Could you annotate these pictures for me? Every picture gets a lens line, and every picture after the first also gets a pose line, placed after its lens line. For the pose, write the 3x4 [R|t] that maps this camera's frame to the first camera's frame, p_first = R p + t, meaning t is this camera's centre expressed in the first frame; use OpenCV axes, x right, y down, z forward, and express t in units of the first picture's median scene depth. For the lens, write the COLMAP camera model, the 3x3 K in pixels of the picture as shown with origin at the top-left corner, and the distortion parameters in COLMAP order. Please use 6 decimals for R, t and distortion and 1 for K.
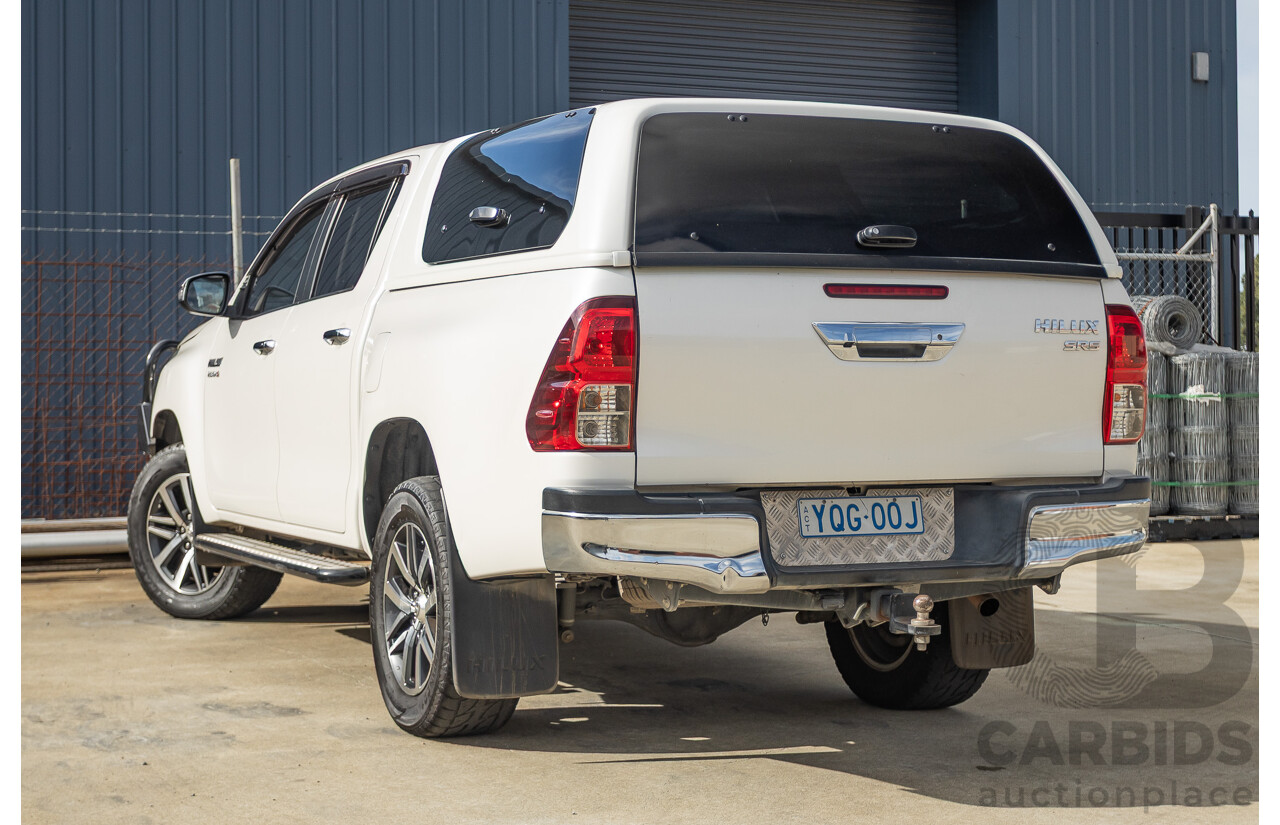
lens RADIAL K [[2237.8, 0, 640.0], [0, 2237.8, 412.5], [0, 0, 1]] dist [-0.011806, 0.003959]
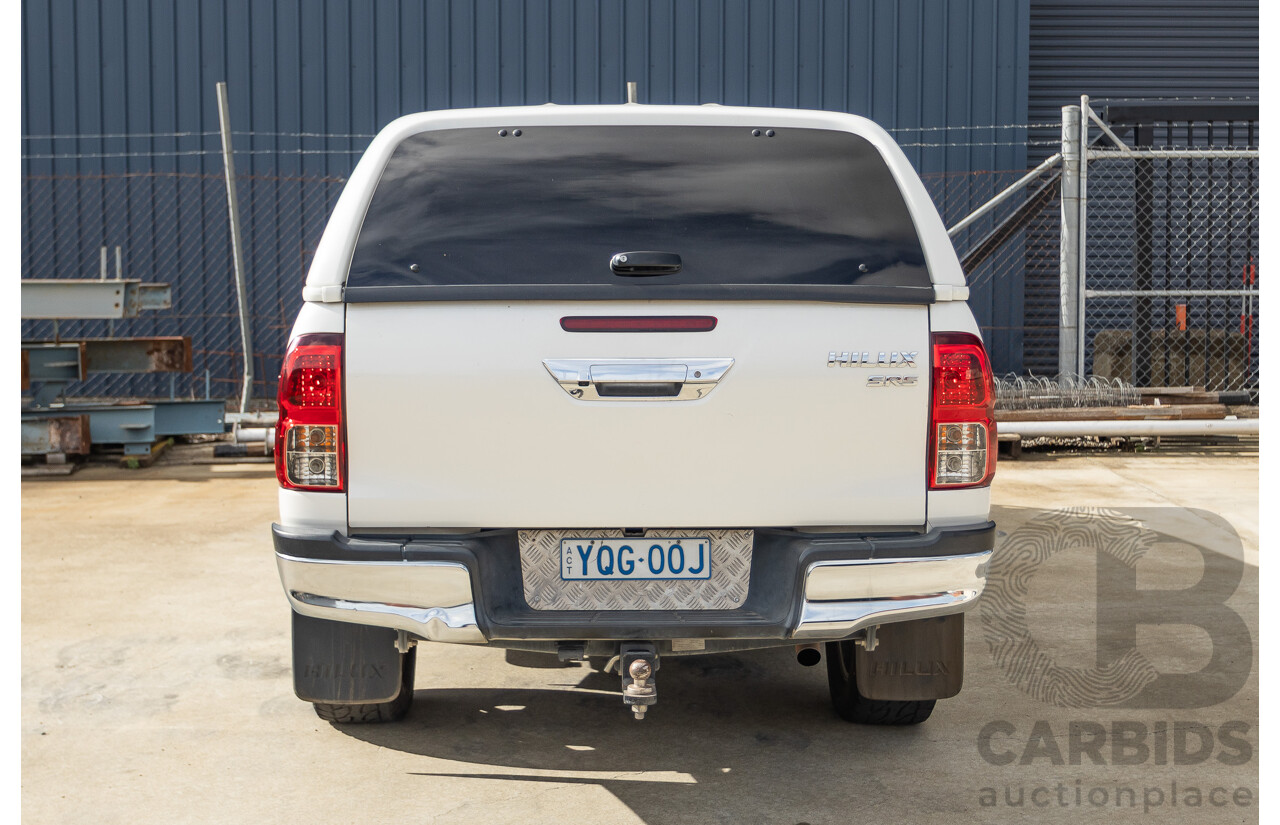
lens RADIAL K [[1934.0, 0, 640.0], [0, 1934.0, 391.3], [0, 0, 1]] dist [-0.031100, -0.018364]
pose [[0.925773, 0.038174, -0.376148, 0.401968], [-0.007291, 0.996507, 0.083189, -0.090760], [0.378010, -0.074272, 0.922818, 0.259919]]
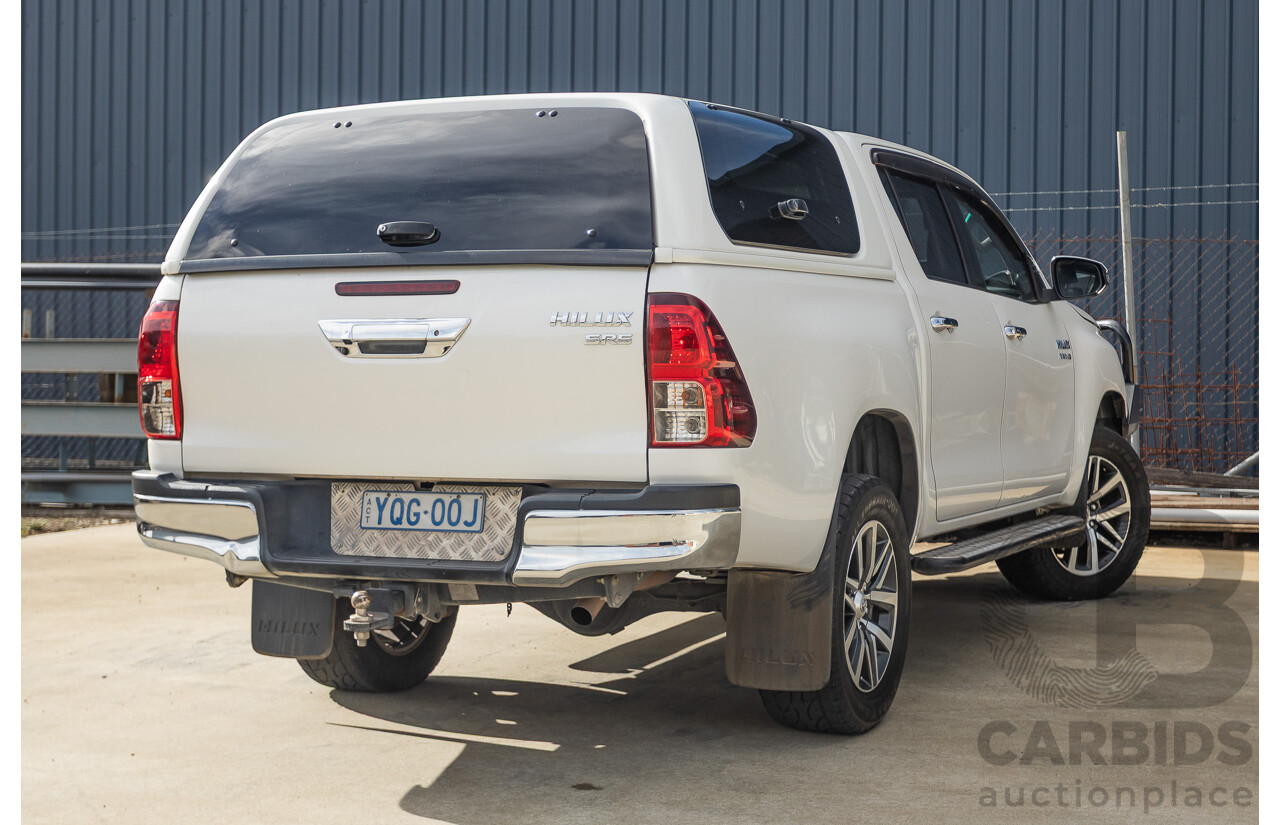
lens RADIAL K [[2237.8, 0, 640.0], [0, 2237.8, 412.5], [0, 0, 1]] dist [-0.011806, 0.003959]
pose [[0.663096, 0.020394, -0.748256, 0.915472], [-0.007282, 0.999757, 0.020795, -0.019651], [0.748499, -0.008340, 0.663084, 0.406986]]
